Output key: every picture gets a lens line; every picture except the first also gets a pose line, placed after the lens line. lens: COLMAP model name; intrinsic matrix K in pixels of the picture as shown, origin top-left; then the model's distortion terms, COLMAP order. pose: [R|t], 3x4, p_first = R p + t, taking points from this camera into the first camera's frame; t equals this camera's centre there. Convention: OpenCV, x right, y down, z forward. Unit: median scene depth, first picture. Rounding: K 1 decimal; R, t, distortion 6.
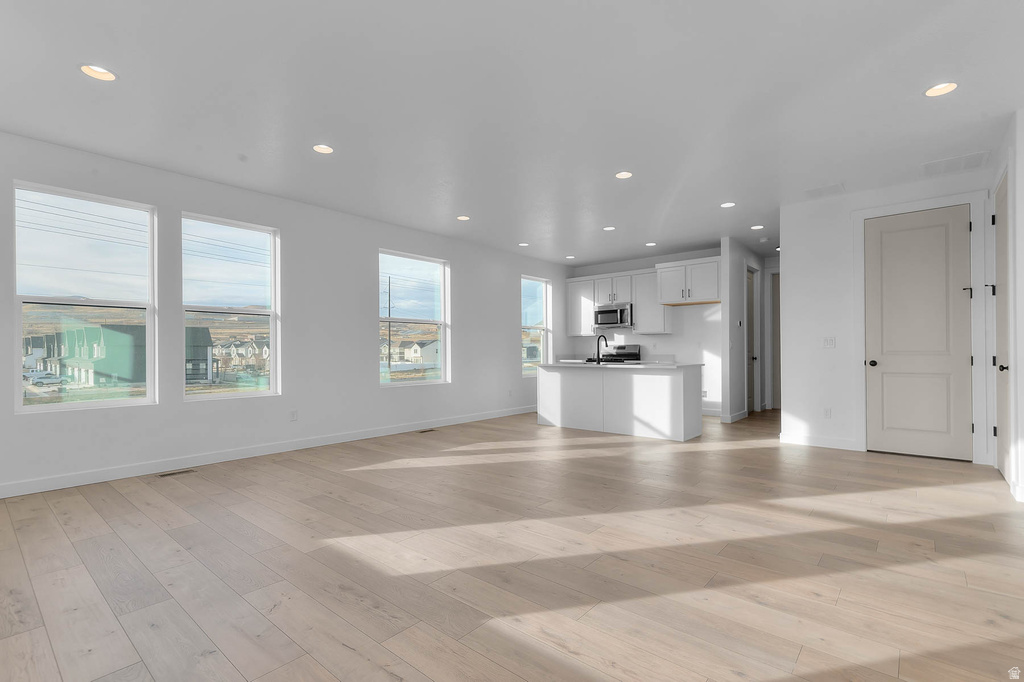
lens RADIAL K [[473.8, 0, 532.7], [0, 473.8, 351.0], [0, 0, 1]] dist [-0.000104, -0.000355]
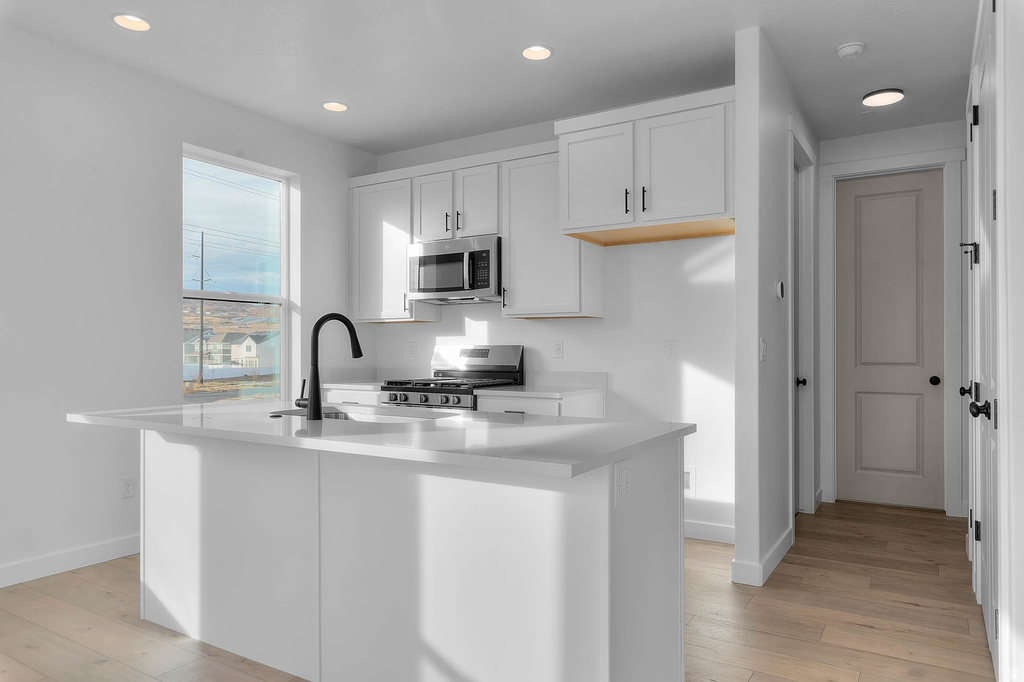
lens RADIAL K [[662.6, 0, 542.5], [0, 662.6, 344.3], [0, 0, 1]] dist [-0.000521, -0.000613]
pose [[0.988033, 0.006478, 0.154108, 0.154998], [-0.005459, 0.999960, -0.007033, -0.010250], [-0.154148, 0.006108, 0.988029, 0.452438]]
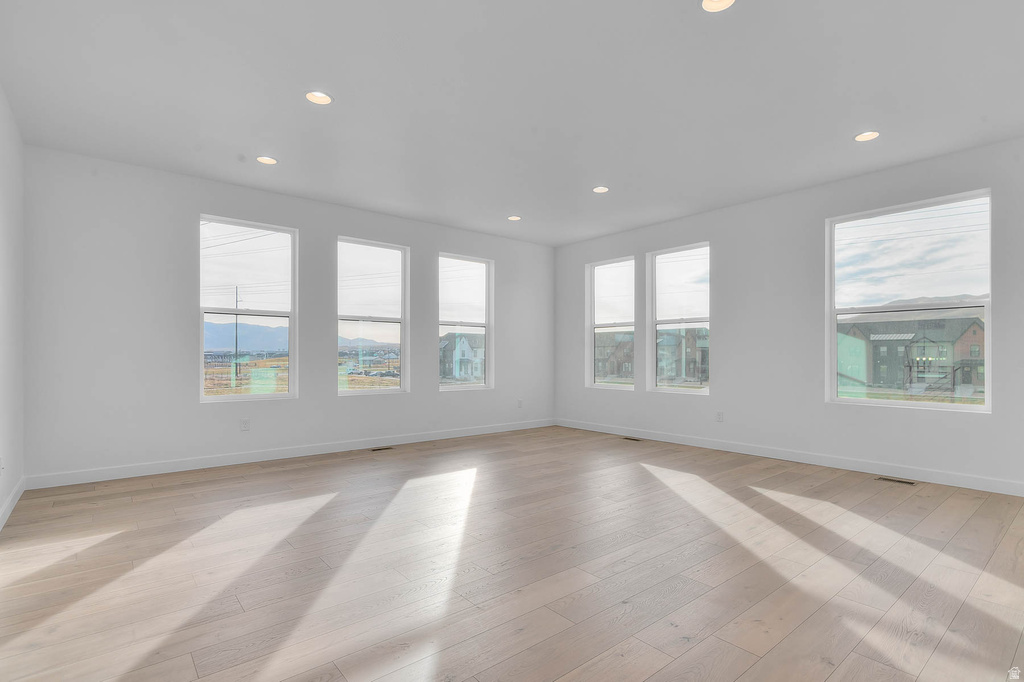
lens RADIAL K [[493.9, 0, 513.0], [0, 493.9, 355.5], [0, 0, 1]] dist [0.000687, 0.000484]
pose [[-0.187635, 0.002205, -0.982236, 4.850364], [0.002818, 0.999995, 0.001706, -0.004625], [0.982235, -0.002448, -0.187640, 5.766451]]
